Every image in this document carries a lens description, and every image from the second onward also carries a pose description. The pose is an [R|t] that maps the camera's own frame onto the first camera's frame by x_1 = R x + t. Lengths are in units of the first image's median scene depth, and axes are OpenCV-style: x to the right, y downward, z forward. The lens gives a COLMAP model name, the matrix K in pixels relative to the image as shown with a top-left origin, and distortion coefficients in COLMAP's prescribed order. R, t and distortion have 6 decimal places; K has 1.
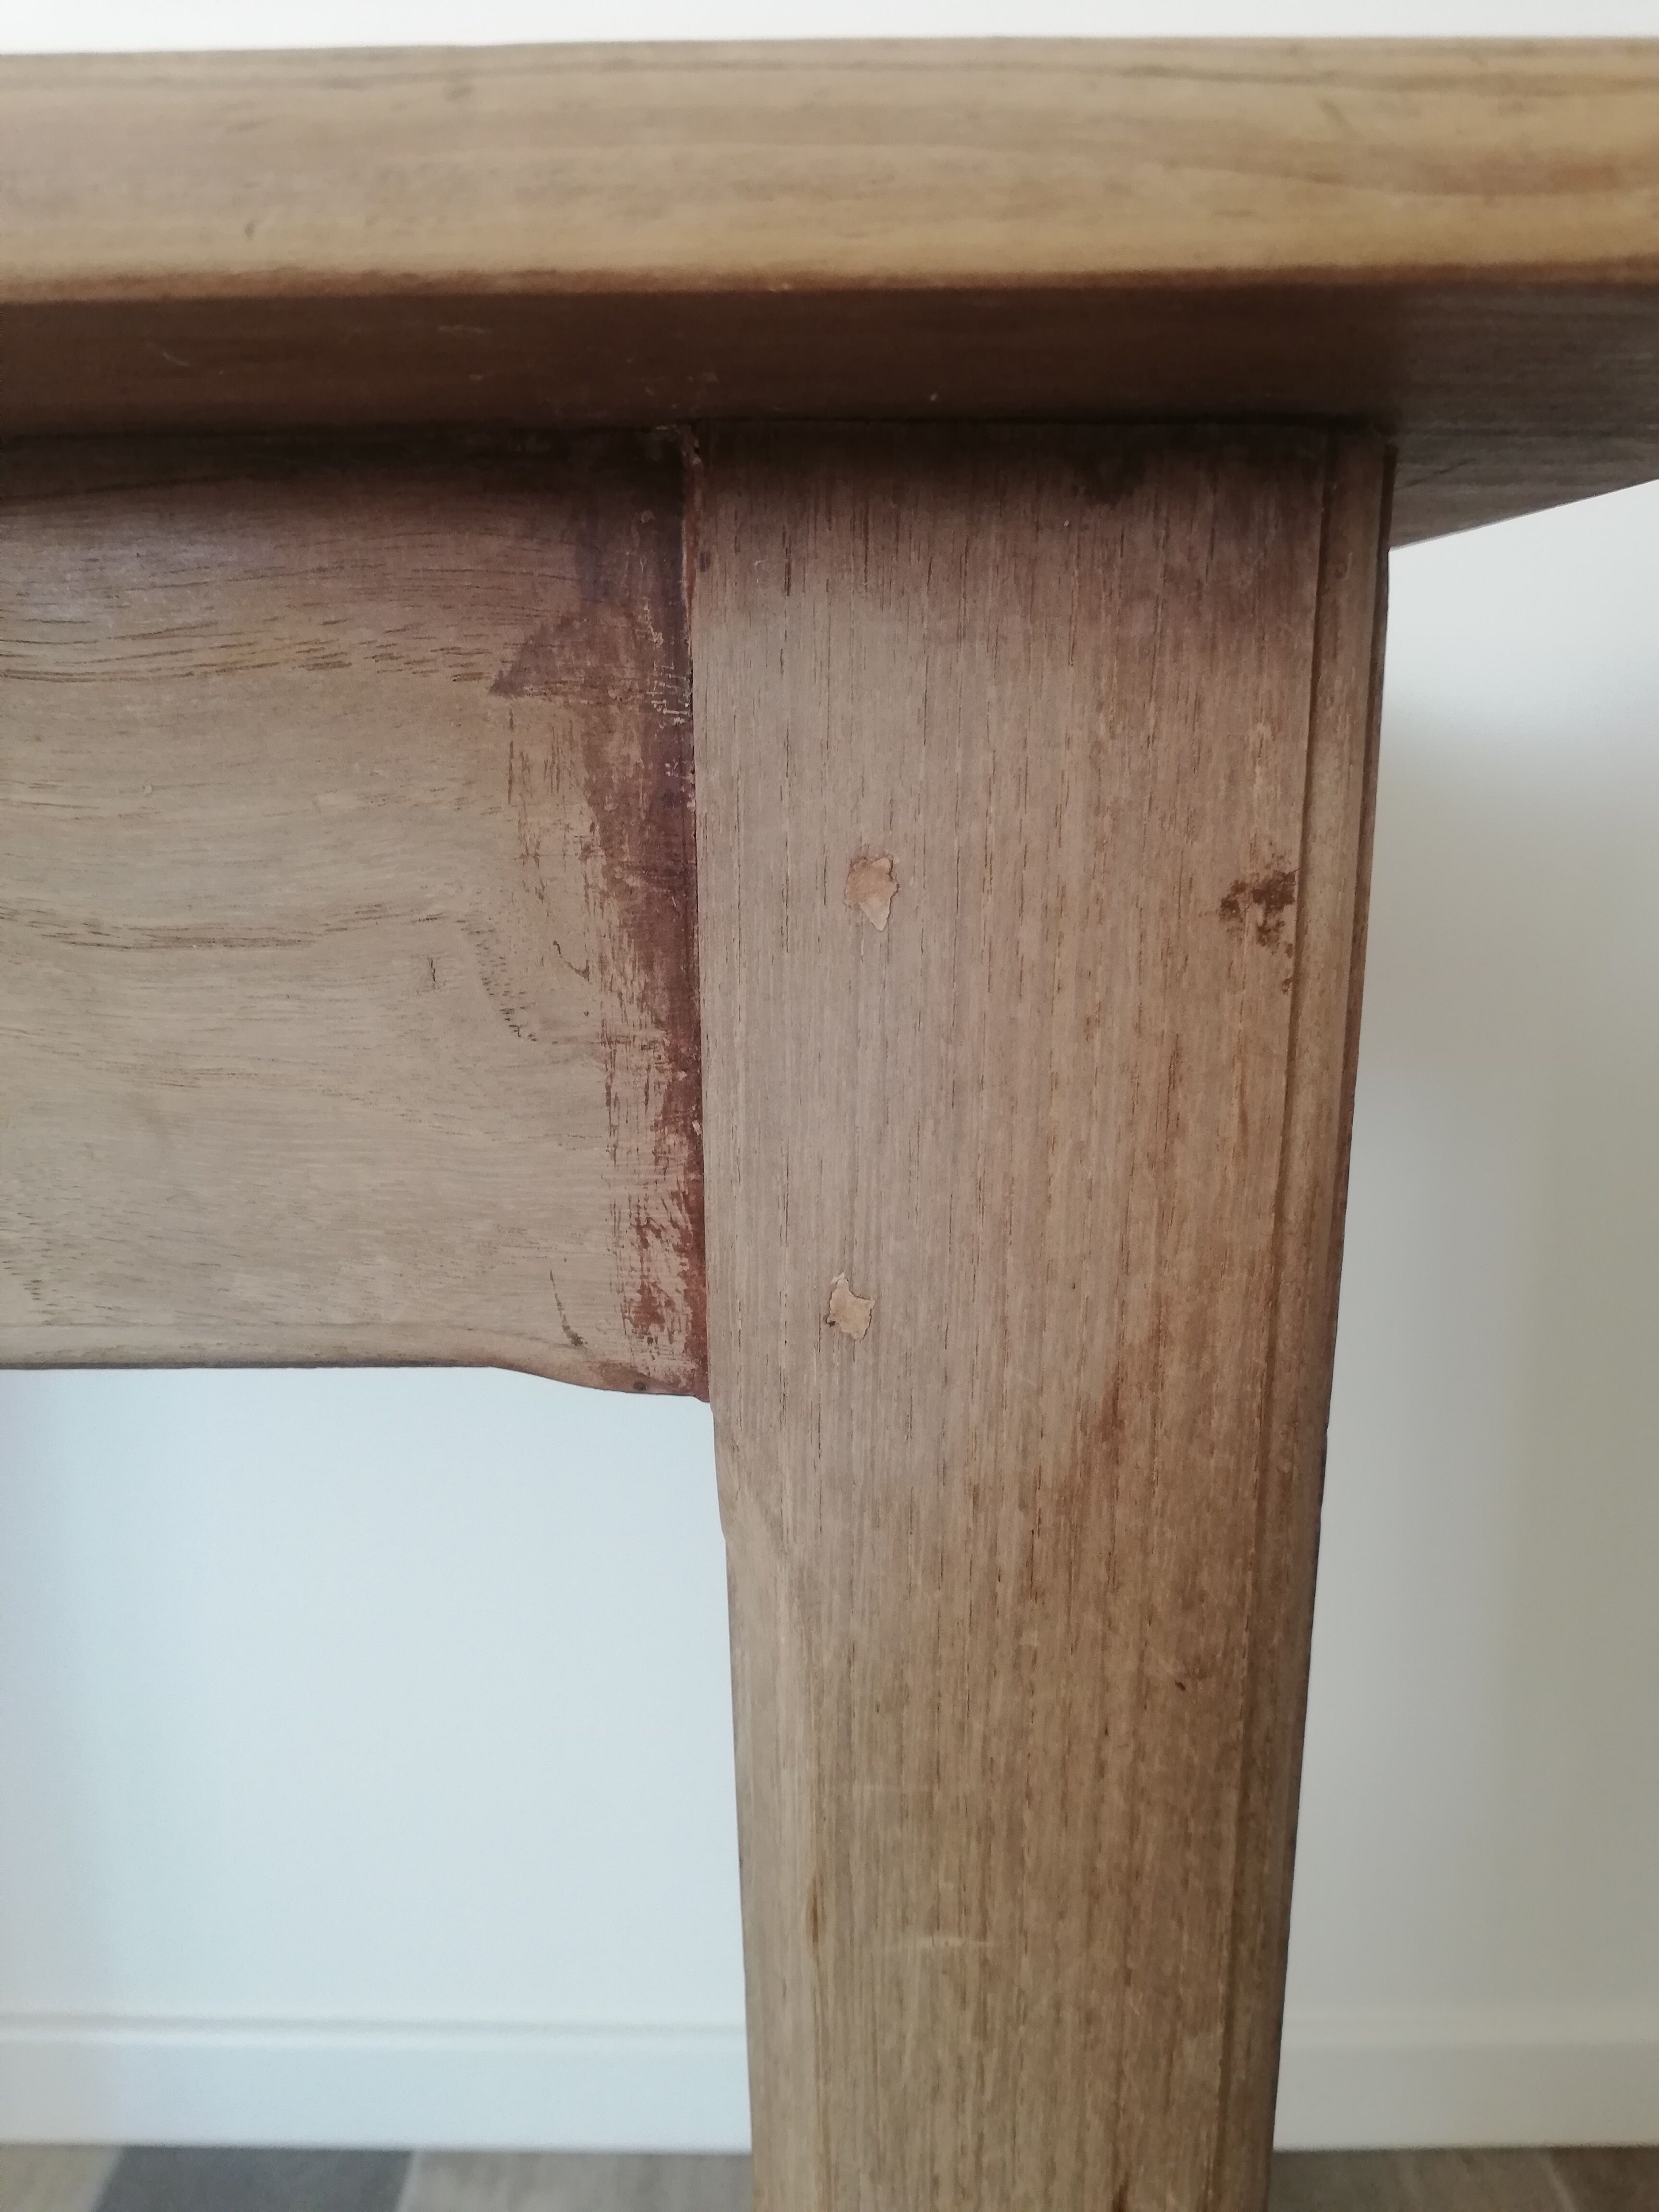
lens RADIAL K [[1675.5, 0, 842.2], [0, 1675.5, 1098.6], [0, 0, 1]] dist [0.051065, -0.075635]
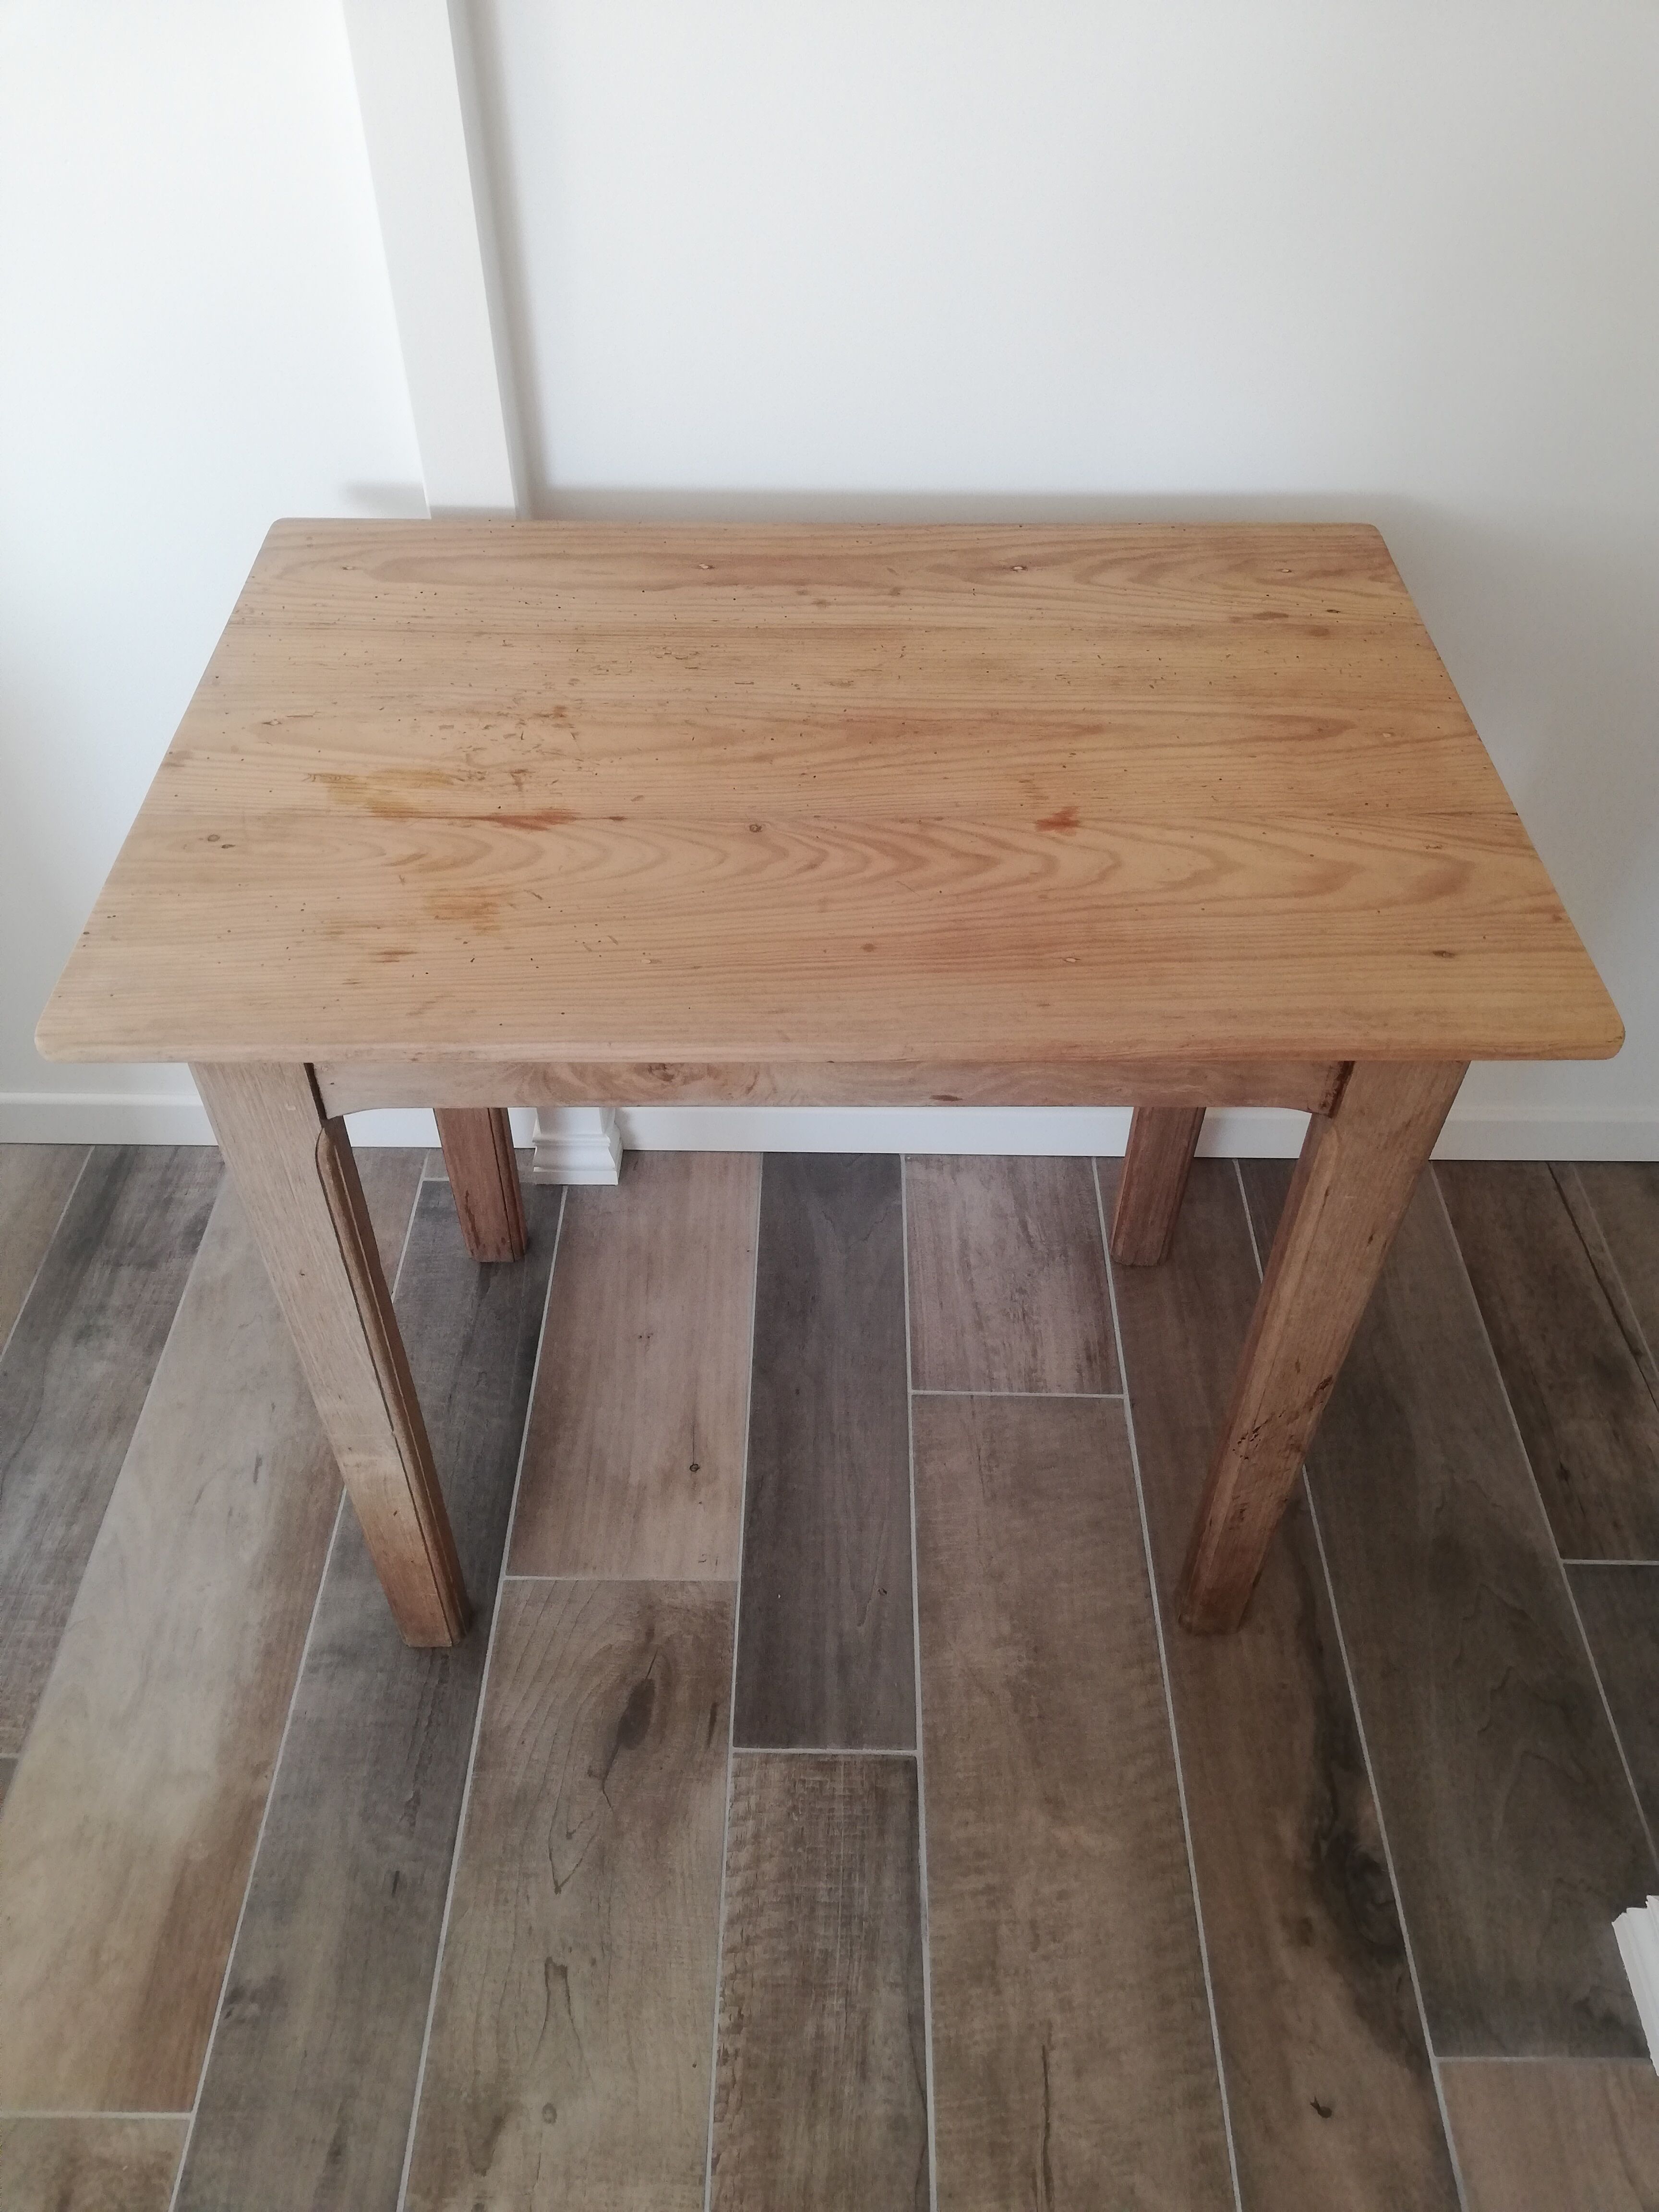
lens RADIAL K [[1675.5, 0, 835.9], [0, 1675.5, 1116.3], [0, 0, 1]] dist [0.051065, -0.075635]
pose [[0.999778, 0.010778, 0.018132, -1.825430], [-0.018890, 0.839955, 0.542326, -2.805427], [-0.009385, -0.542548, 0.839972, -3.609076]]
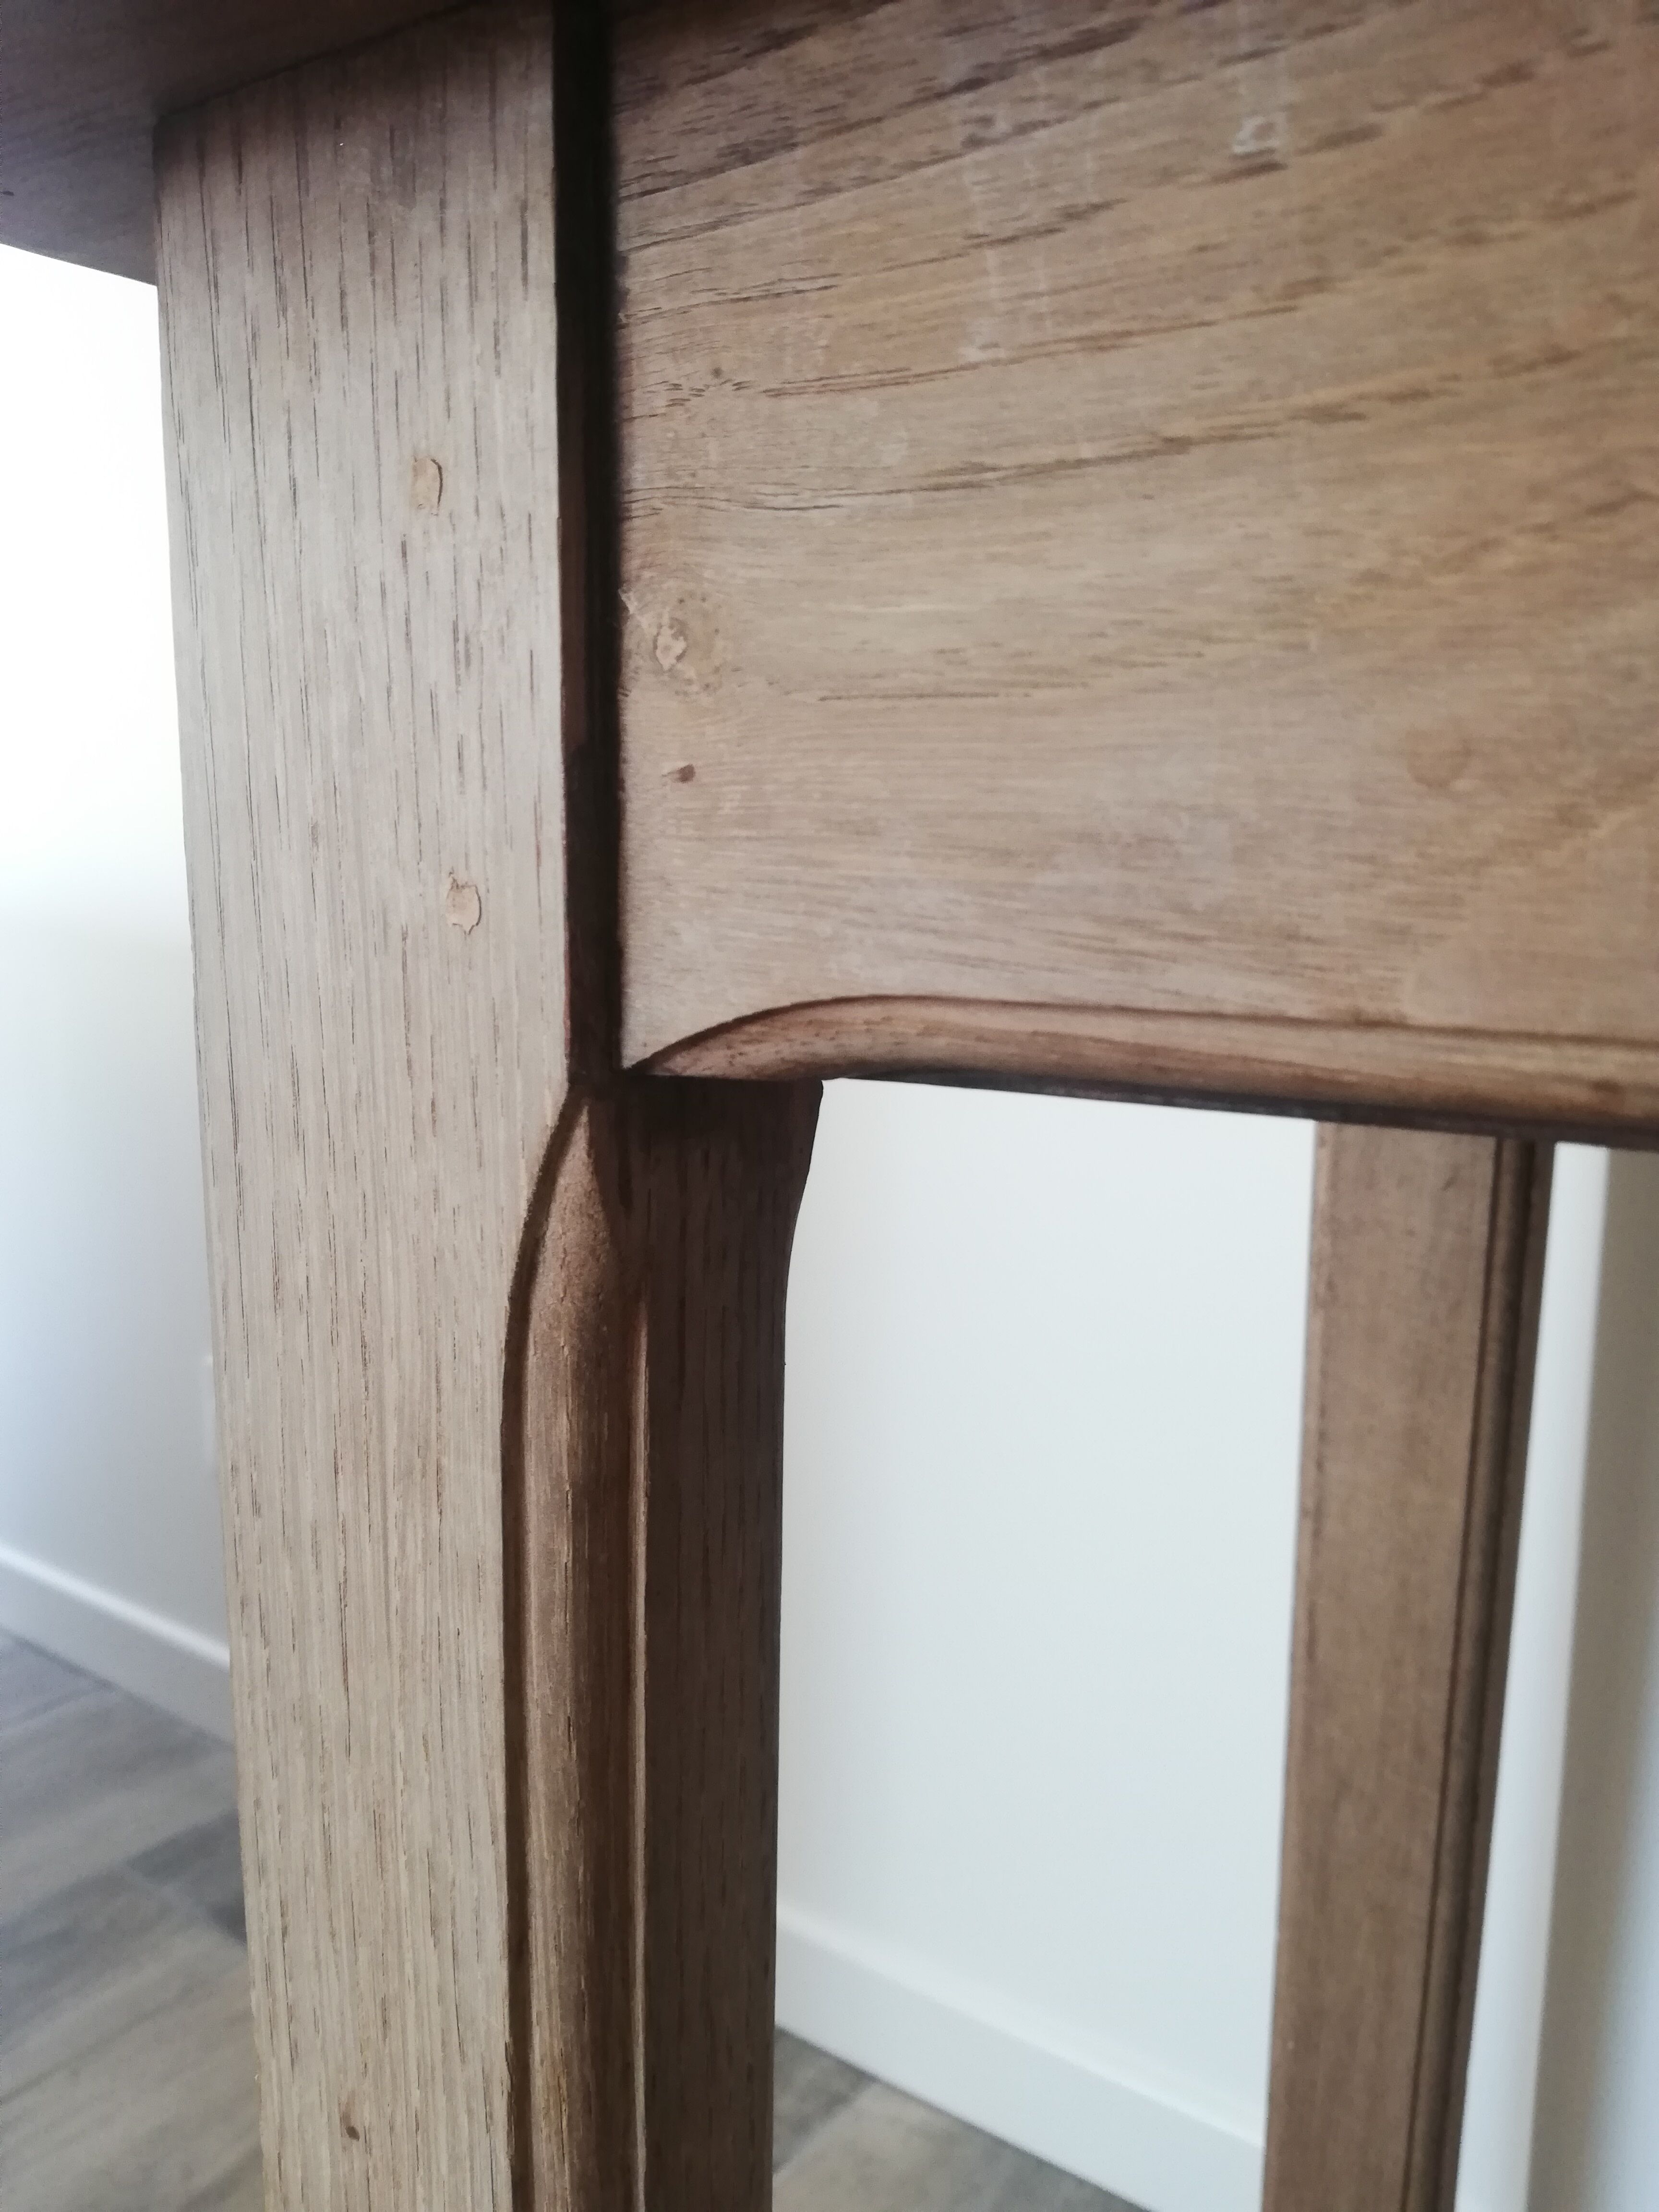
lens RADIAL K [[1675.5, 0, 832.8], [0, 1675.5, 1103.8], [0, 0, 1]] dist [0.051065, -0.075635]
pose [[0.813900, 0.099690, -0.572388, -2.742398], [-0.144588, 0.988930, -0.033357, 0.259875], [0.562726, 0.109910, 0.819304, 0.319779]]
